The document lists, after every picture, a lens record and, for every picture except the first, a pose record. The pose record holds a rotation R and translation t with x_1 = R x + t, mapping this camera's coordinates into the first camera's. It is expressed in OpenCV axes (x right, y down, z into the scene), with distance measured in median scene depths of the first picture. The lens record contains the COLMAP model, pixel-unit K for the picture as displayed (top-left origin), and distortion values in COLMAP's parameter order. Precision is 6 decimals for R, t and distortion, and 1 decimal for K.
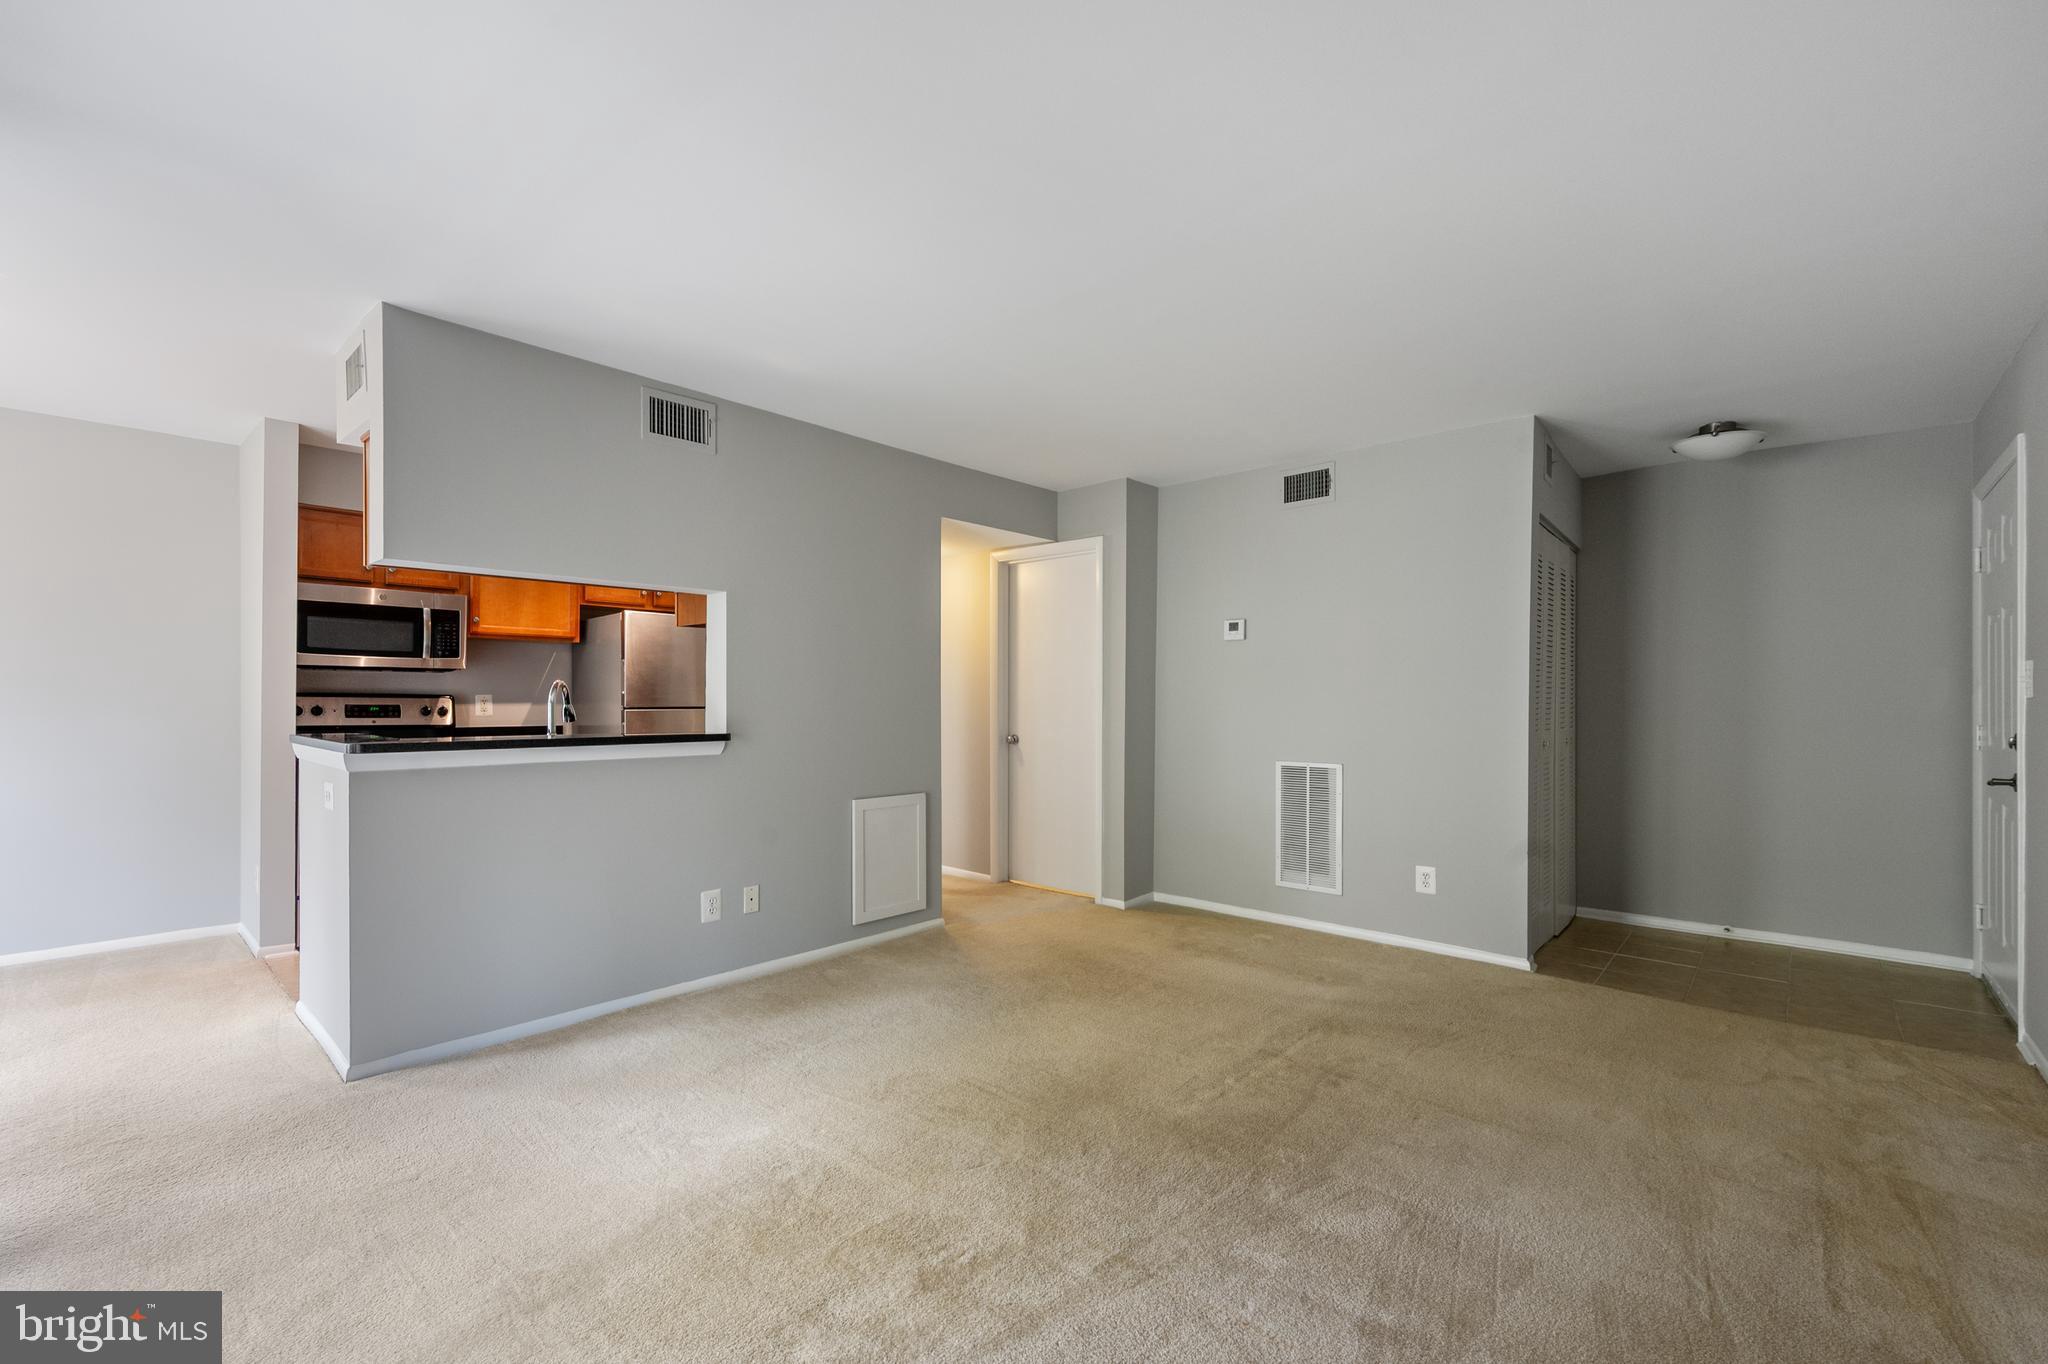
lens RADIAL K [[883.0, 0, 1019.3], [0, 883.0, 697.8], [0, 0, 1]] dist [0.009169, -0.000412]
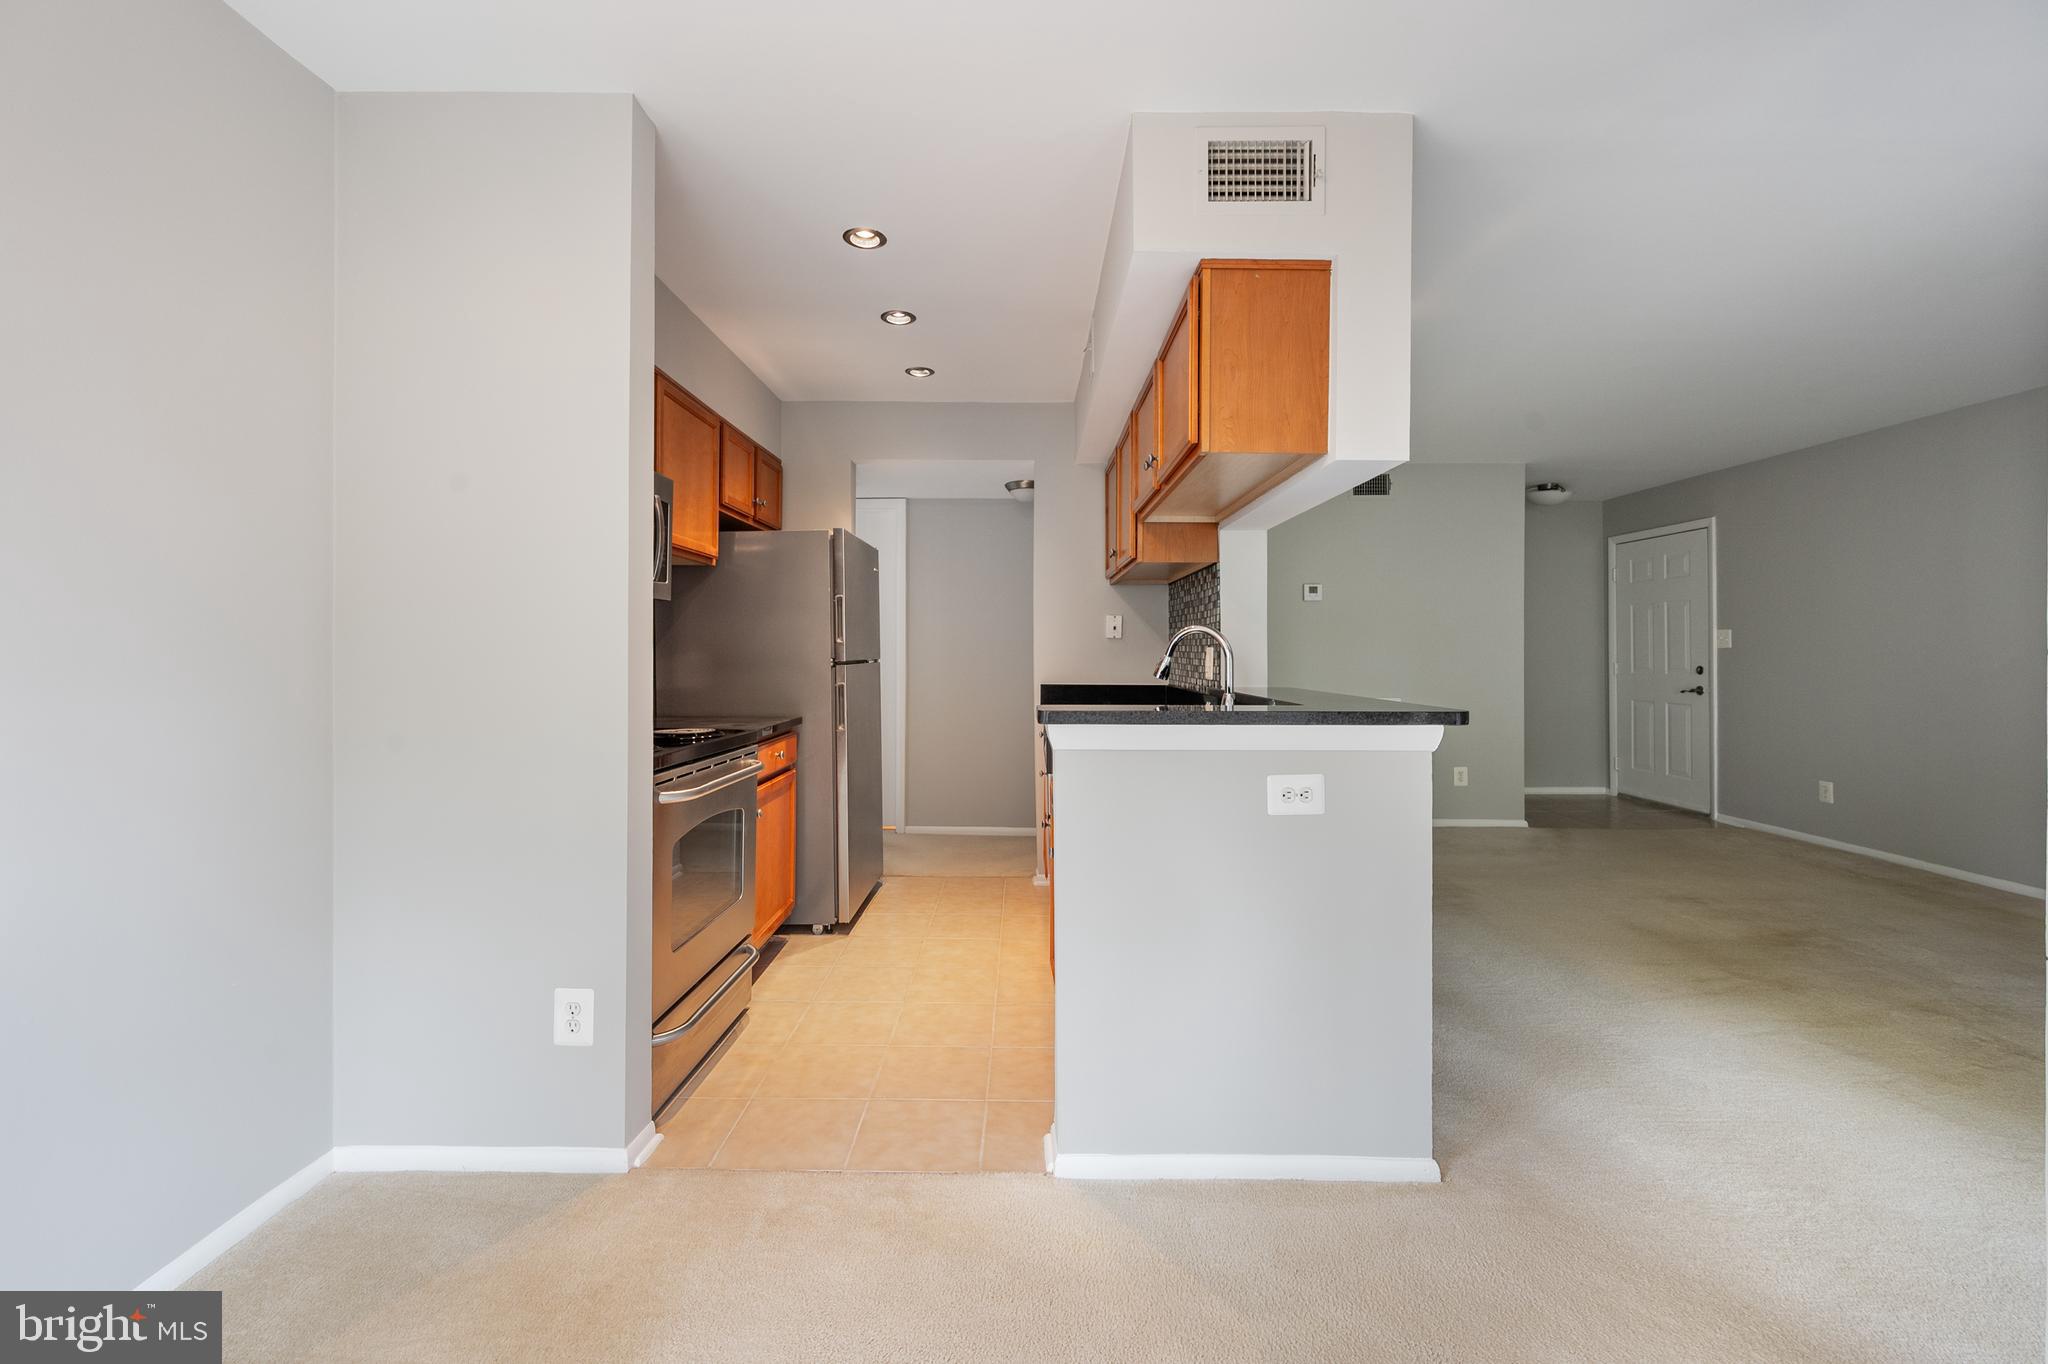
lens RADIAL K [[820.3, 0, 1008.1], [0, 820.3, 650.7], [0, 0, 1]] dist [0.002798, -0.001016]
pose [[0.751551, -0.002315, 0.659671, -0.840743], [-0.000496, 0.999992, 0.004075, -0.001001], [-0.659674, -0.003390, 0.751544, 0.432447]]
